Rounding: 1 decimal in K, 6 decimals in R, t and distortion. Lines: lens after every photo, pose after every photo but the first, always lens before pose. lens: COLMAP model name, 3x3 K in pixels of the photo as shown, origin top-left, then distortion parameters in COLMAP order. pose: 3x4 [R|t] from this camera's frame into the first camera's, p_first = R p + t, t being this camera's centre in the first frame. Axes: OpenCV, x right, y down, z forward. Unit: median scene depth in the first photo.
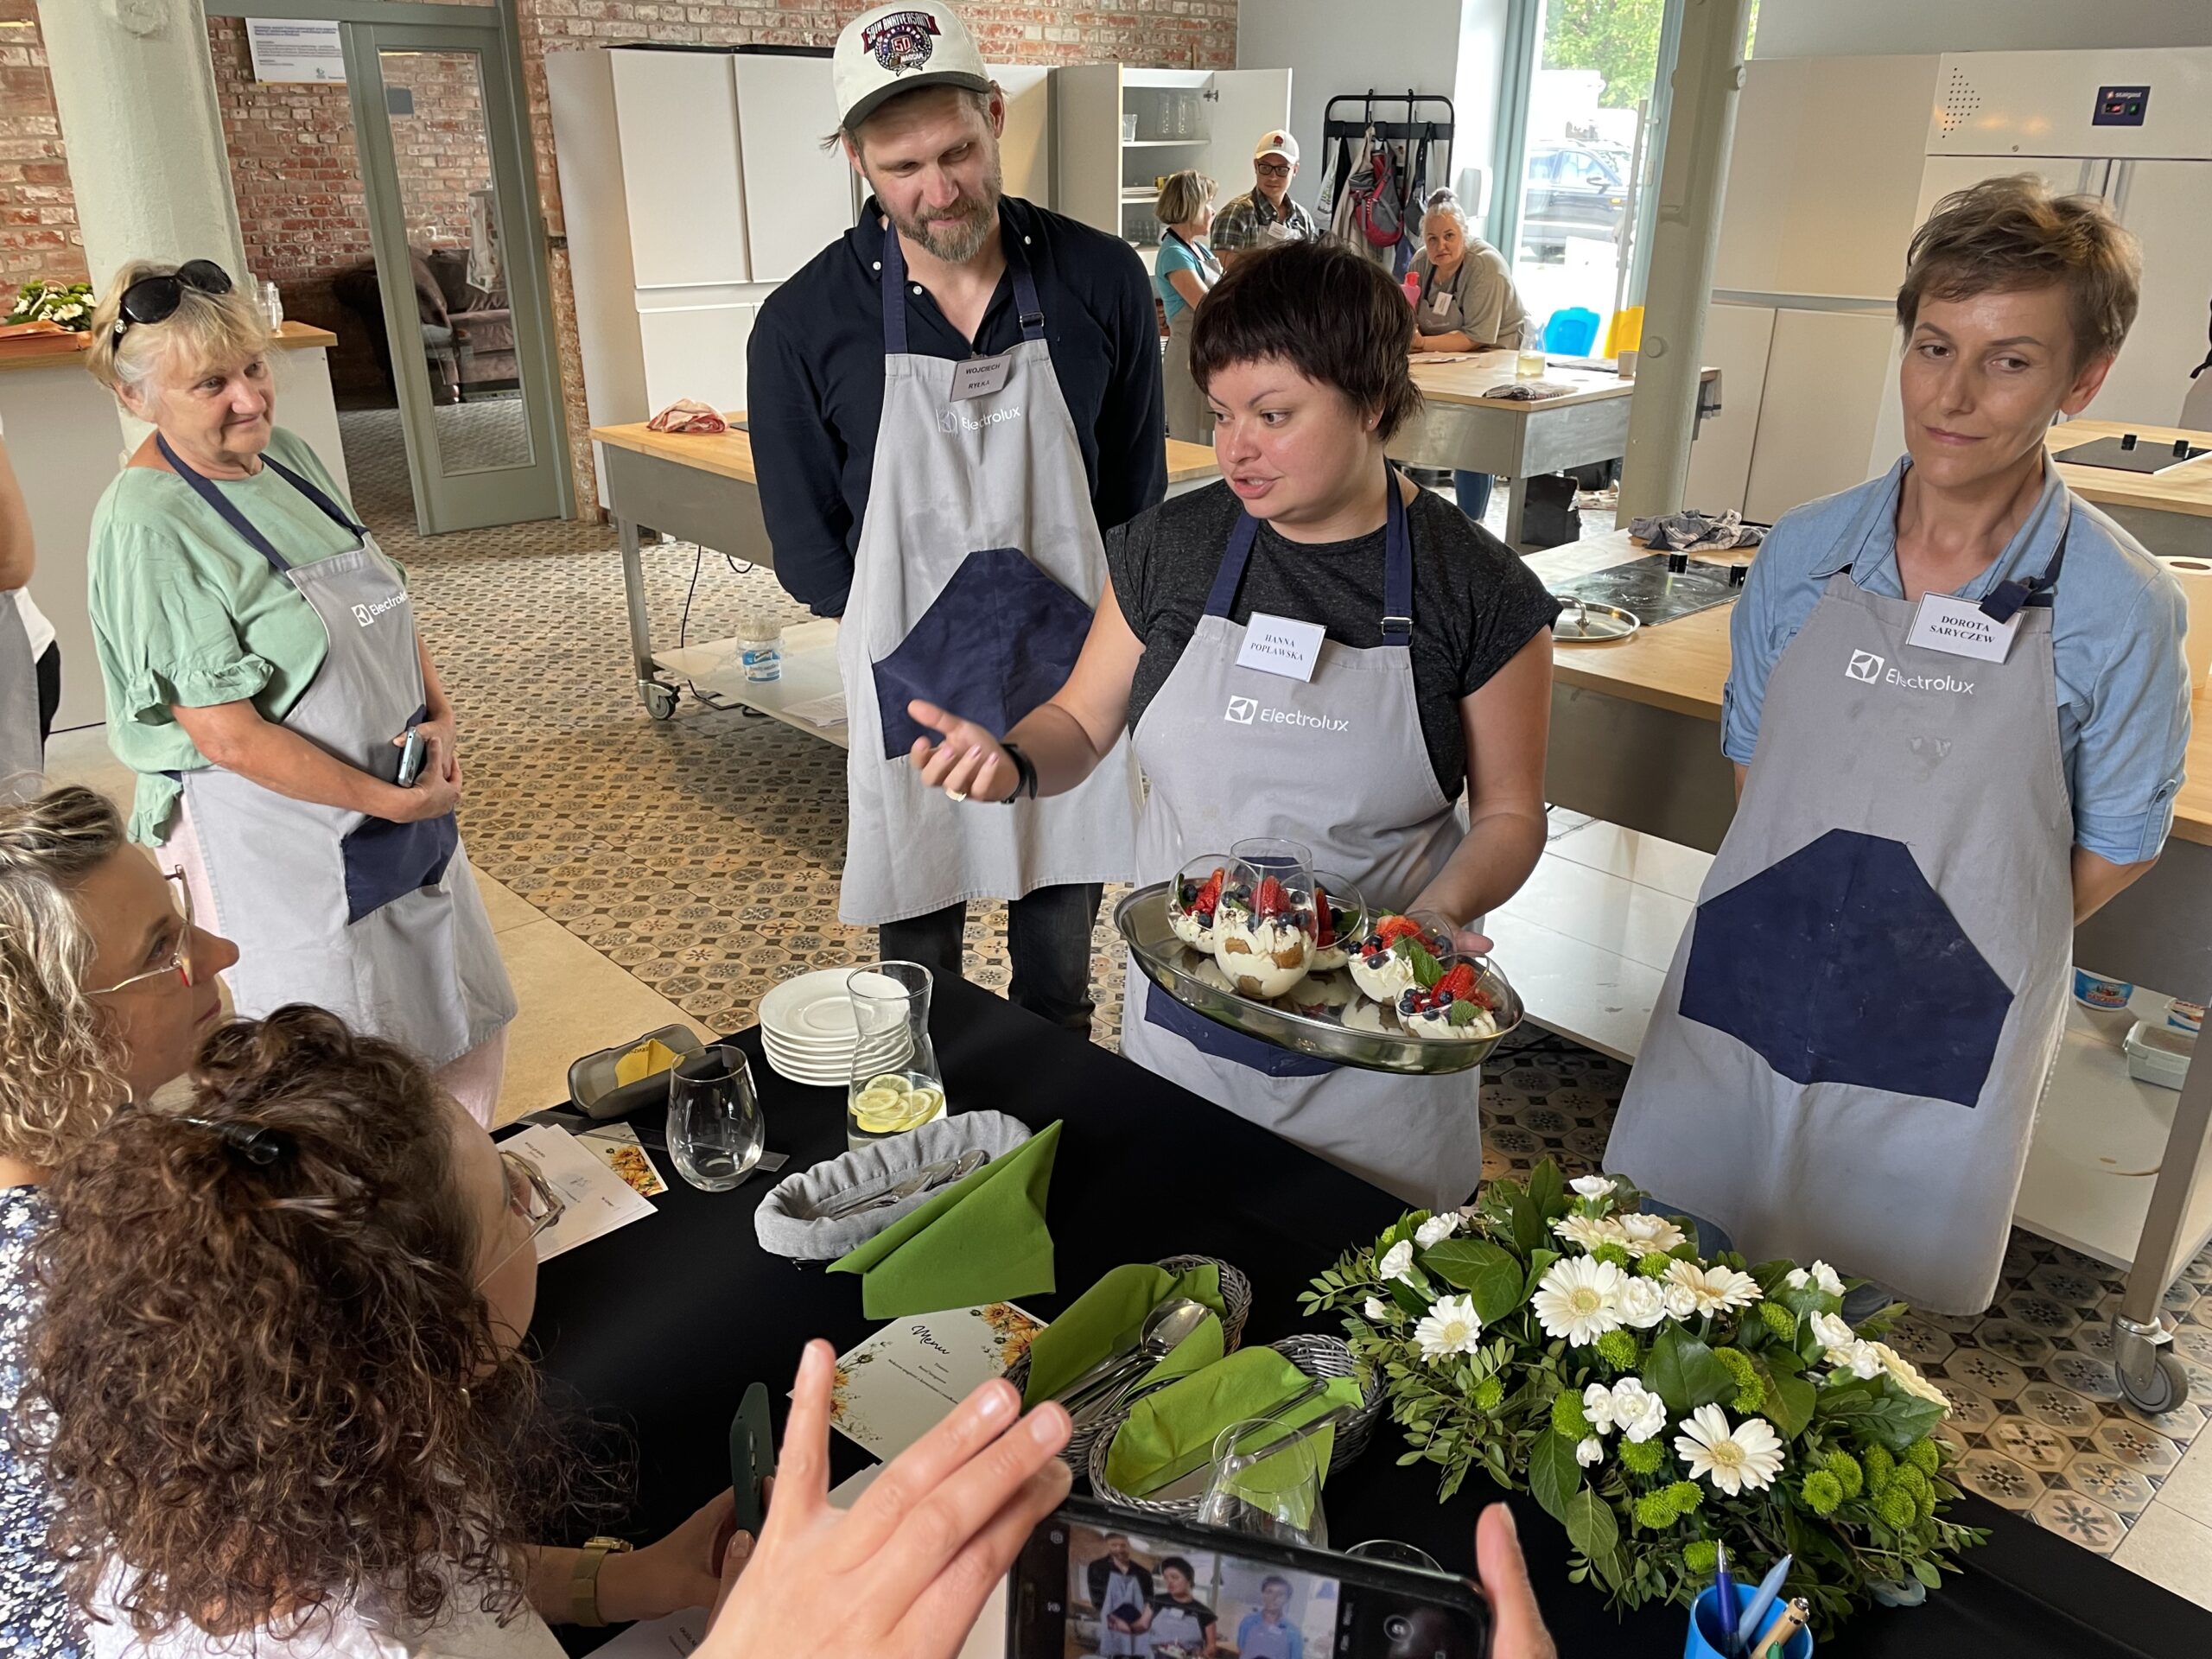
lens RADIAL K [[1663.2, 0, 1098.4], [0, 1663.2, 829.5], [0, 0, 1]] dist [0.023827, -0.053778]
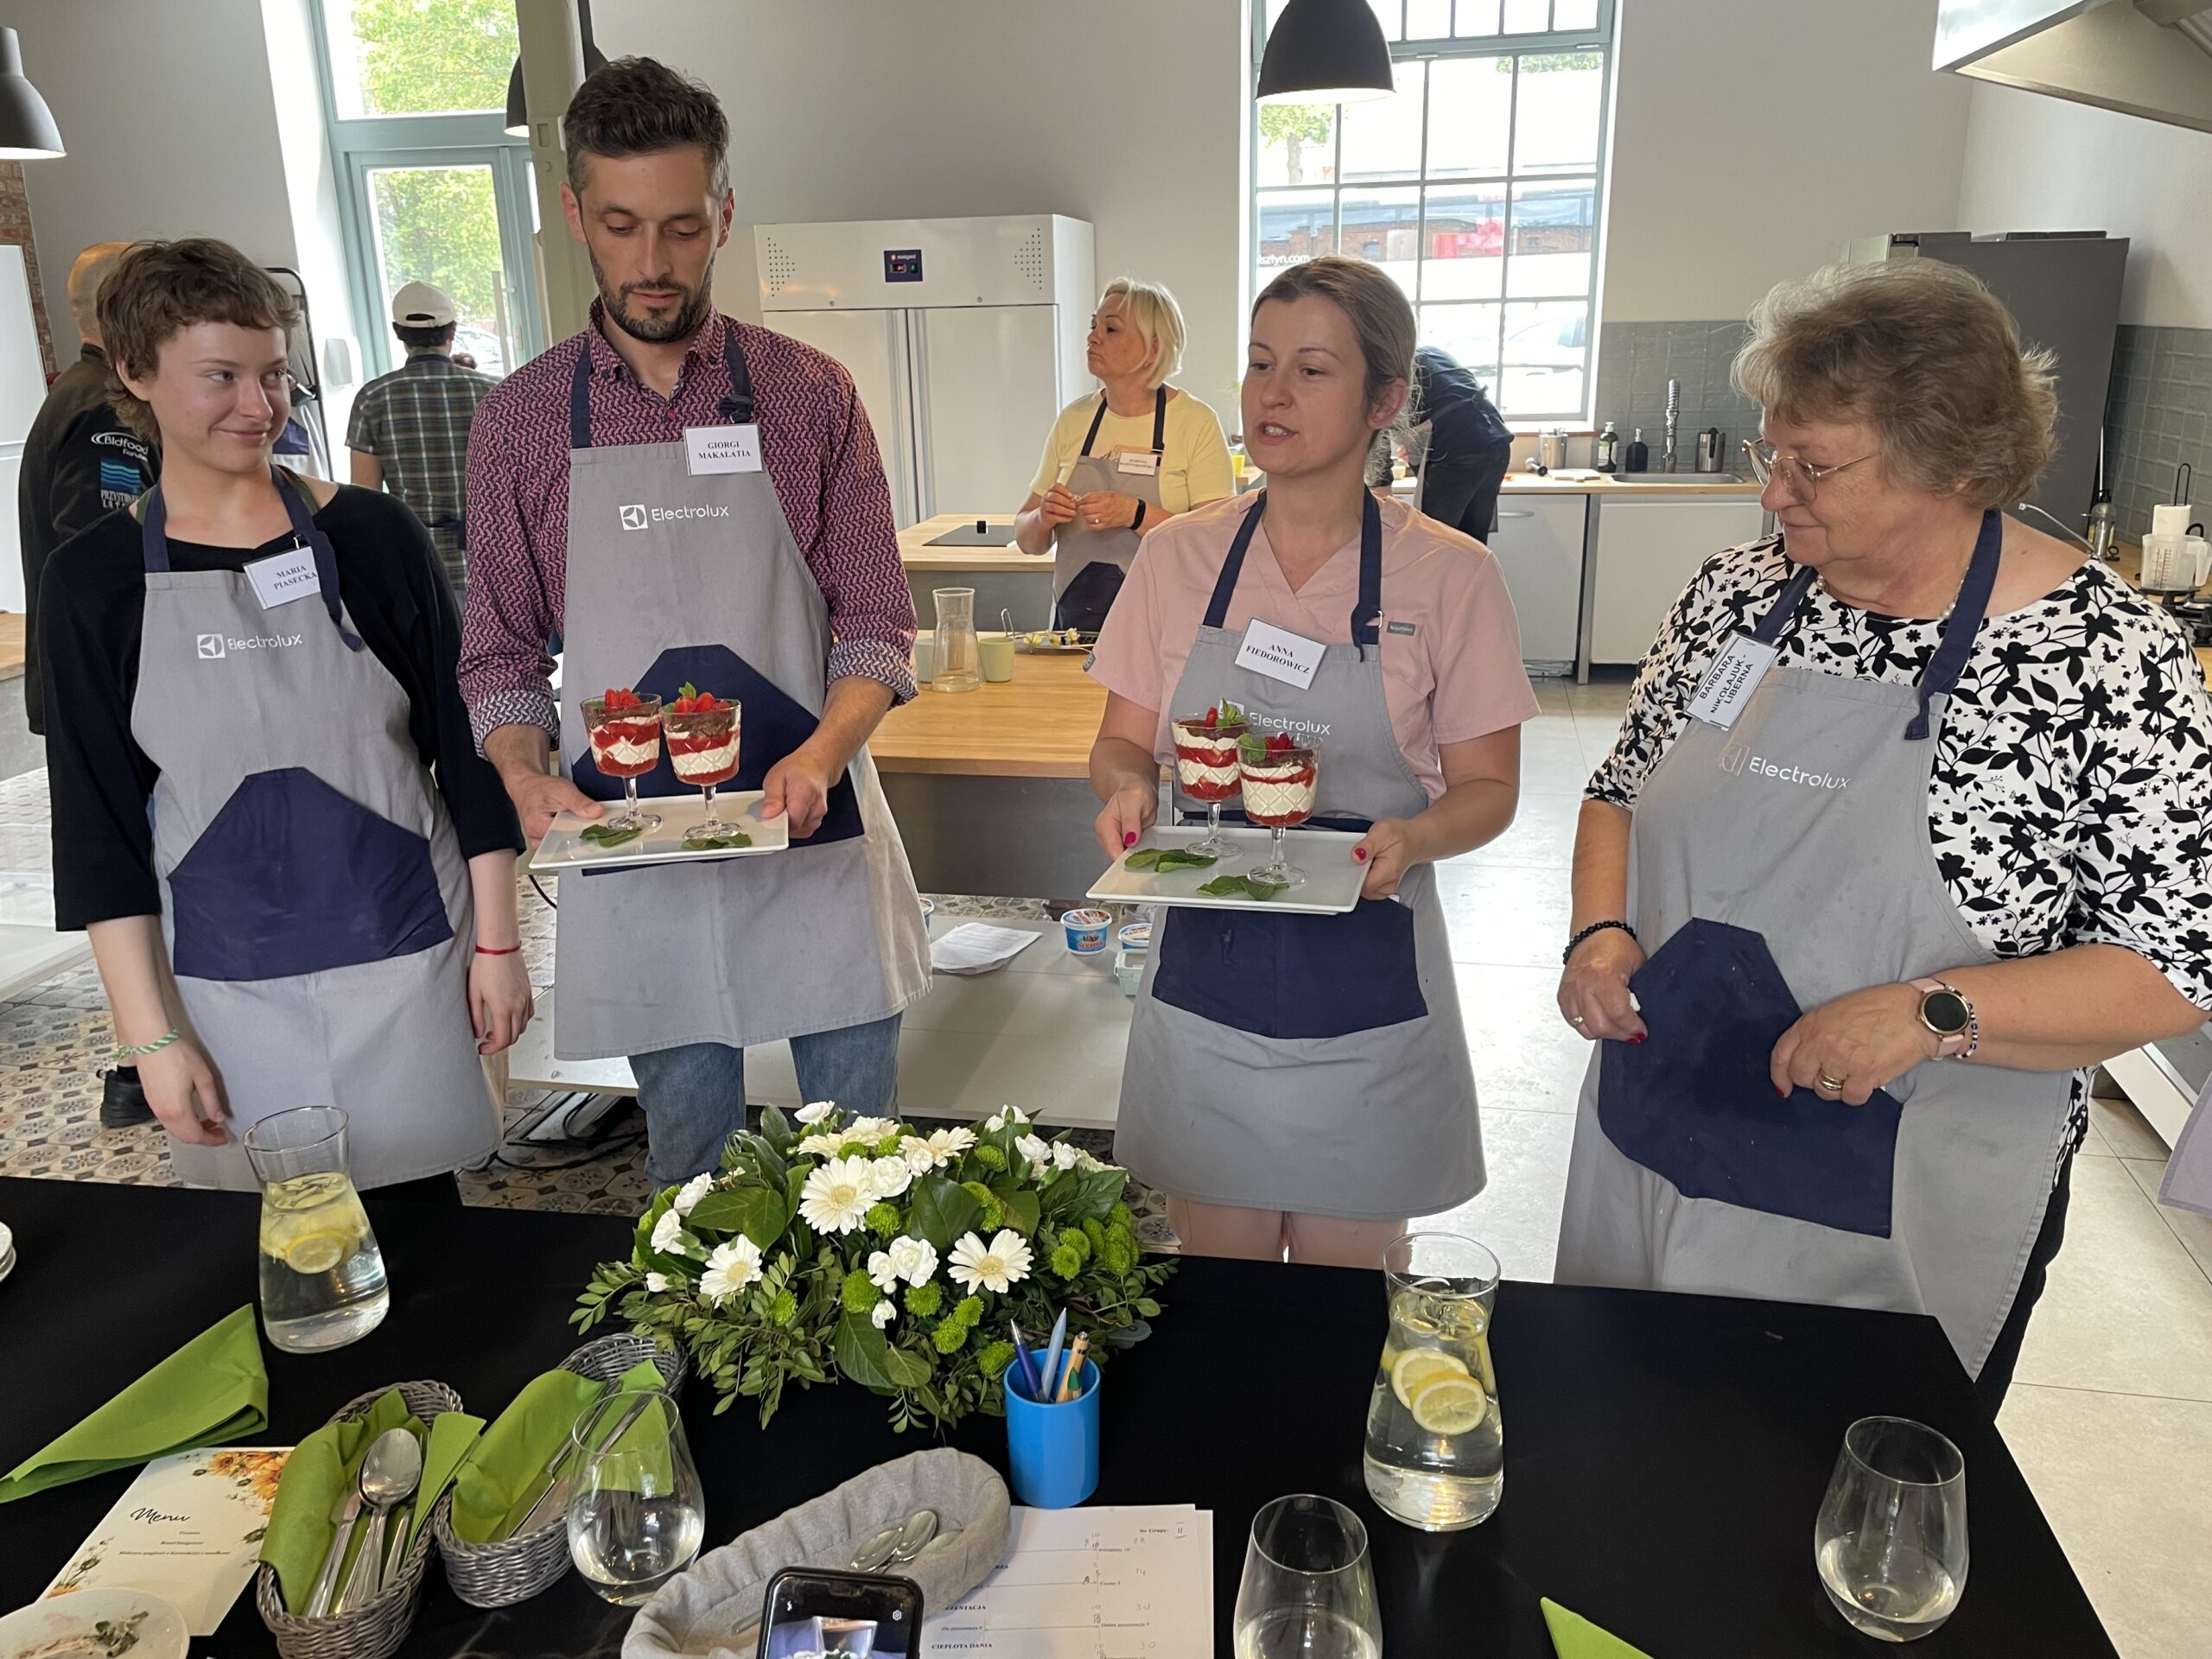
lens RADIAL K [[1663.2, 0, 1099.0], [0, 1663.2, 820.5], [0, 0, 1]] dist [0.023827, -0.053778]
pose [[0.802105, -0.188761, 0.566566, -0.161502], [0.246782, 0.968705, -0.026637, 0.109305], [-0.543808, 0.161184, 0.823585, -0.067357]]
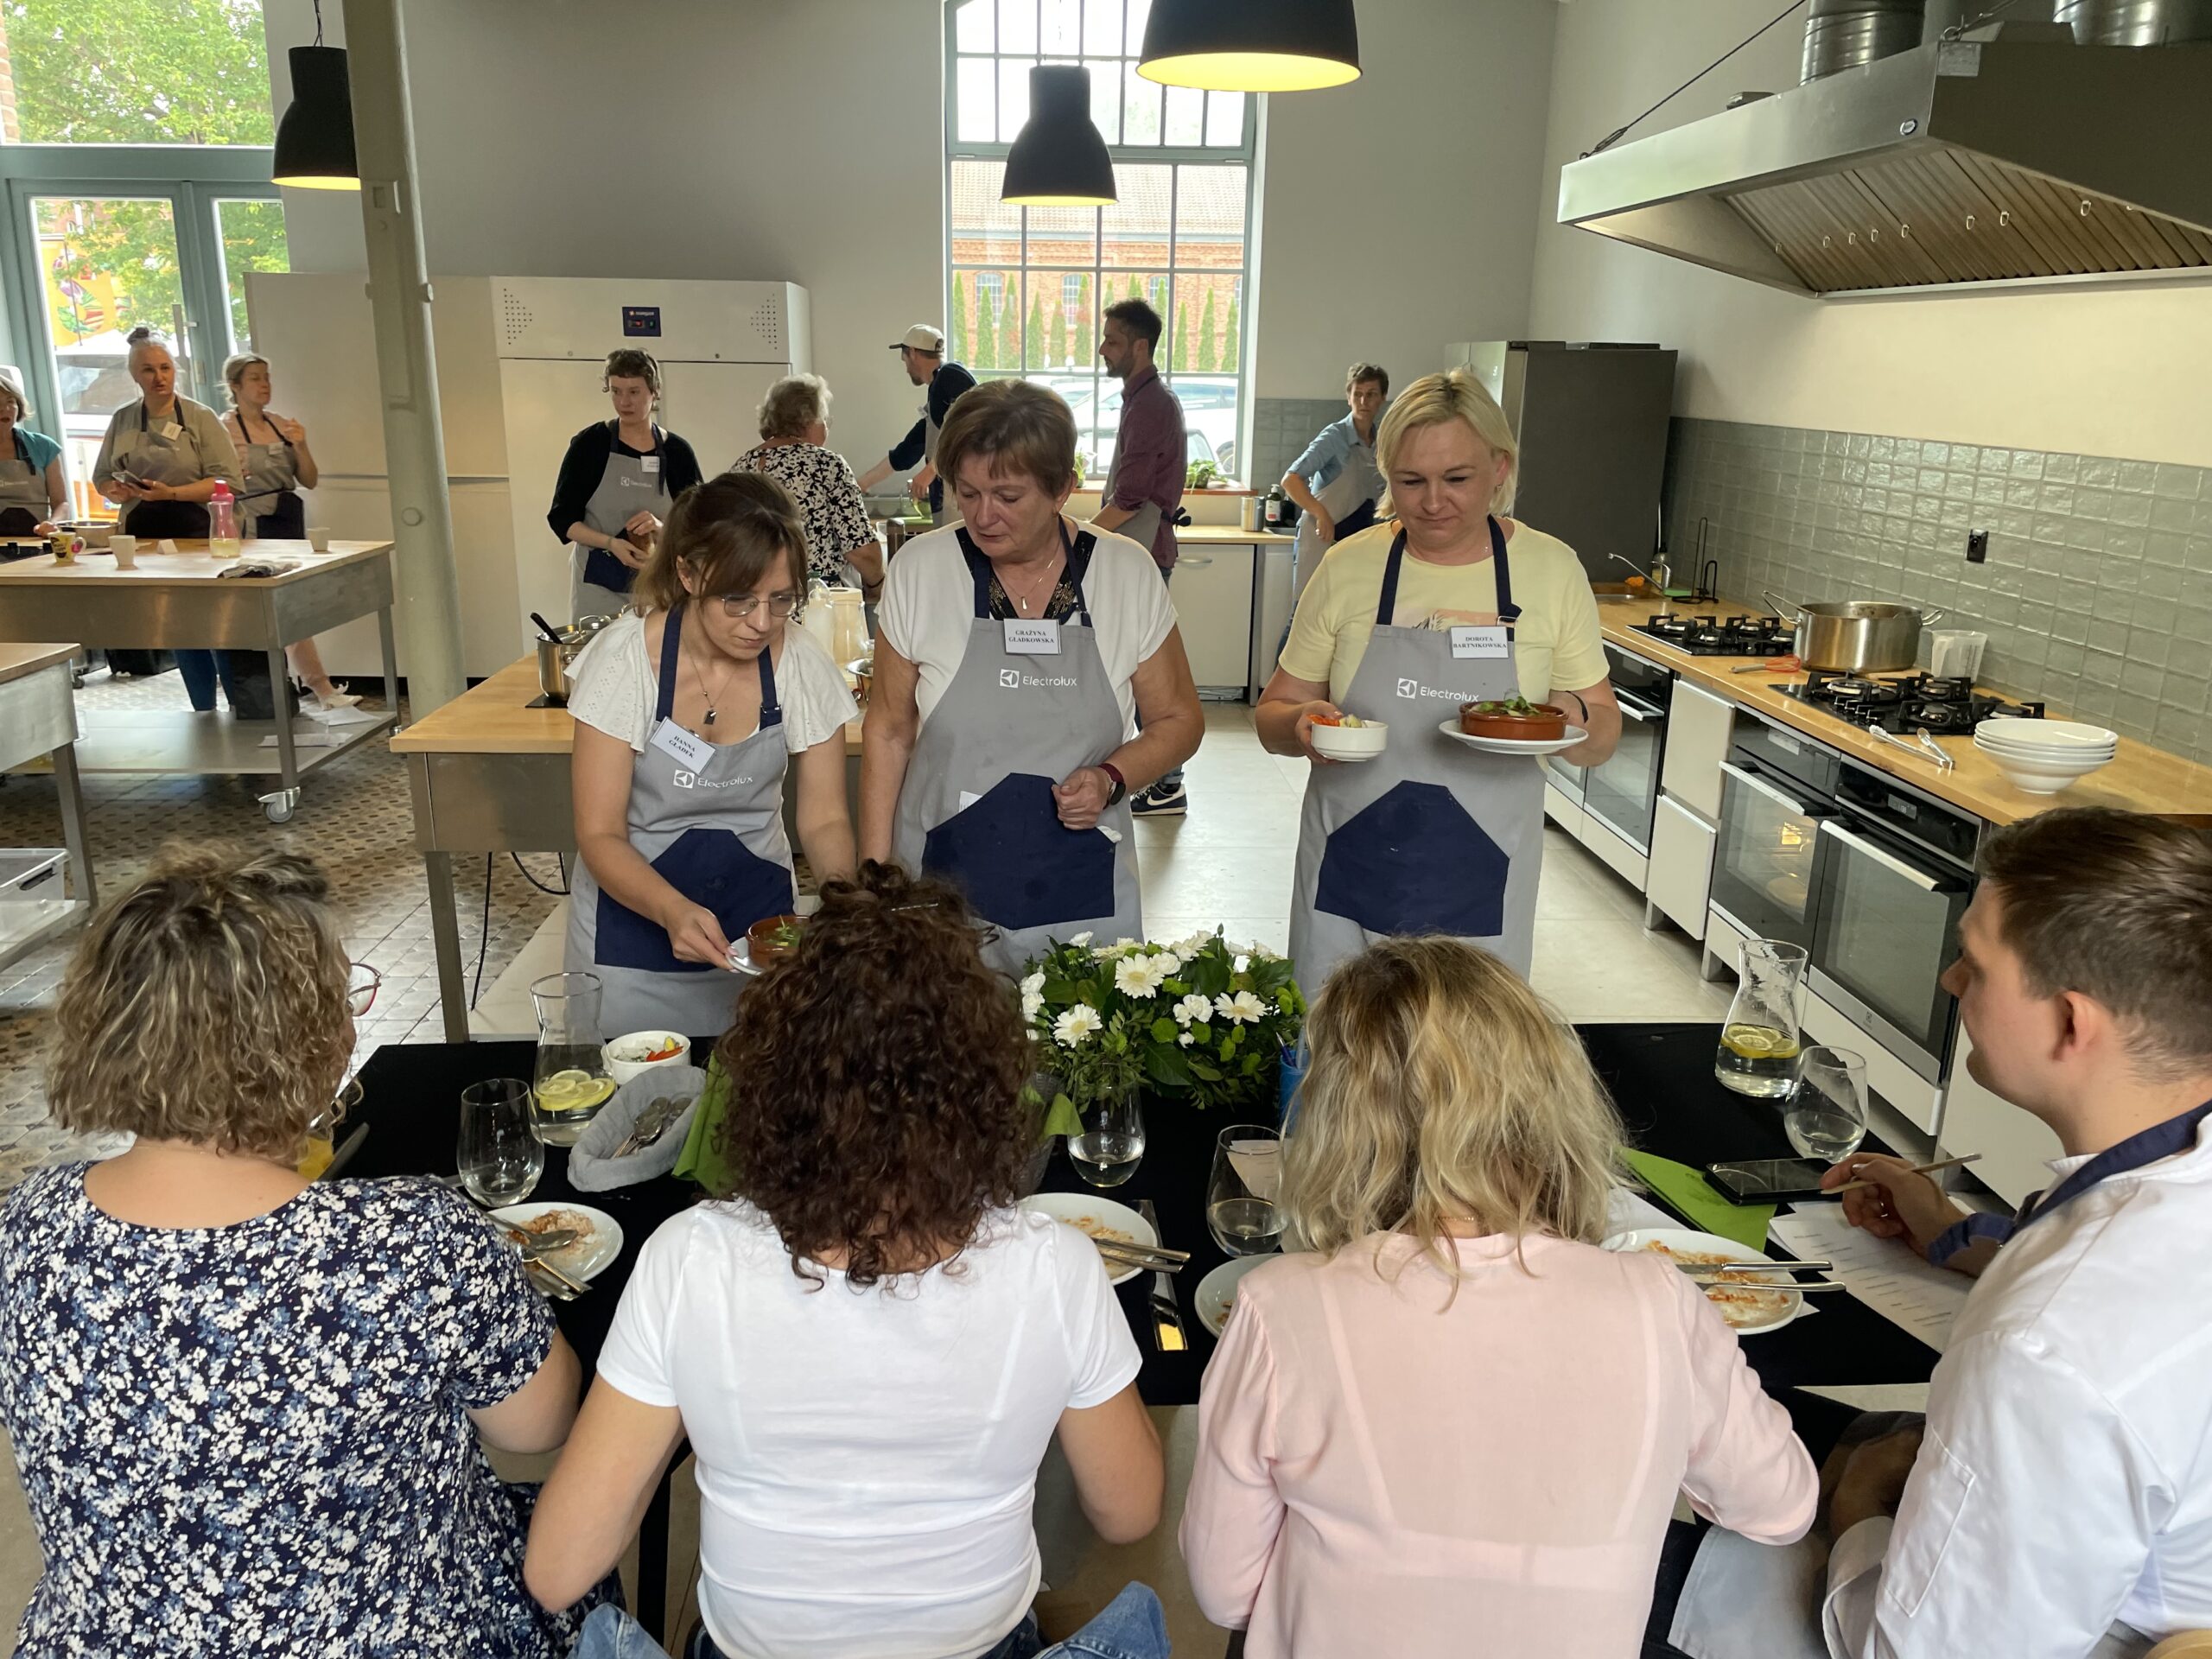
lens RADIAL K [[1663.2, 0, 1118.6], [0, 1663.2, 832.6], [0, 0, 1]] dist [0.023827, -0.053778]
pose [[0.619217, -0.200523, 0.759184, -1.039424], [0.282327, 0.959042, 0.023036, 0.089512], [-0.732709, 0.200074, 0.650468, -0.167157]]
